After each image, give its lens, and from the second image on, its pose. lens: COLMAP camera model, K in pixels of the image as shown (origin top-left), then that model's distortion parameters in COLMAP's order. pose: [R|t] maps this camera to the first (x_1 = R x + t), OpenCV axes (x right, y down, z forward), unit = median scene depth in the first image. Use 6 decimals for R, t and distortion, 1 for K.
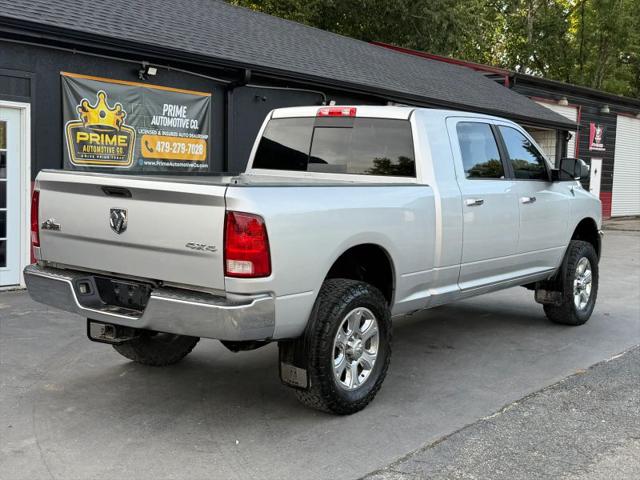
lens RADIAL K [[730.3, 0, 321.8], [0, 730.3, 248.0], [0, 0, 1]] dist [0.215147, -0.483777]
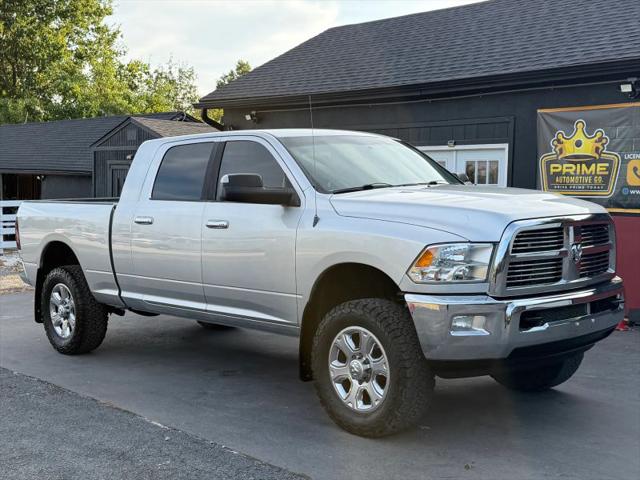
lens RADIAL K [[730.3, 0, 321.8], [0, 730.3, 248.0], [0, 0, 1]] dist [0.215147, -0.483777]
pose [[-0.040834, 0.051676, -0.997829, 0.711369], [-0.111082, 0.992236, 0.055932, -0.062231], [0.992972, 0.113124, -0.034777, 0.725719]]
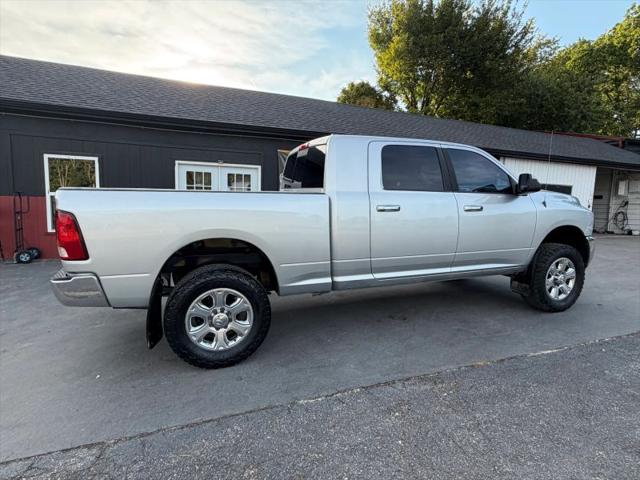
lens RADIAL K [[322.5, 0, 320.0], [0, 322.5, 240.0], [0, 0, 1]] dist [0.002067, 0.000472]
pose [[0.866362, 0.048636, -0.497043, 0.210065], [-0.042303, 0.998817, 0.023999, -0.010185], [0.497622, 0.000235, 0.867394, 0.267132]]
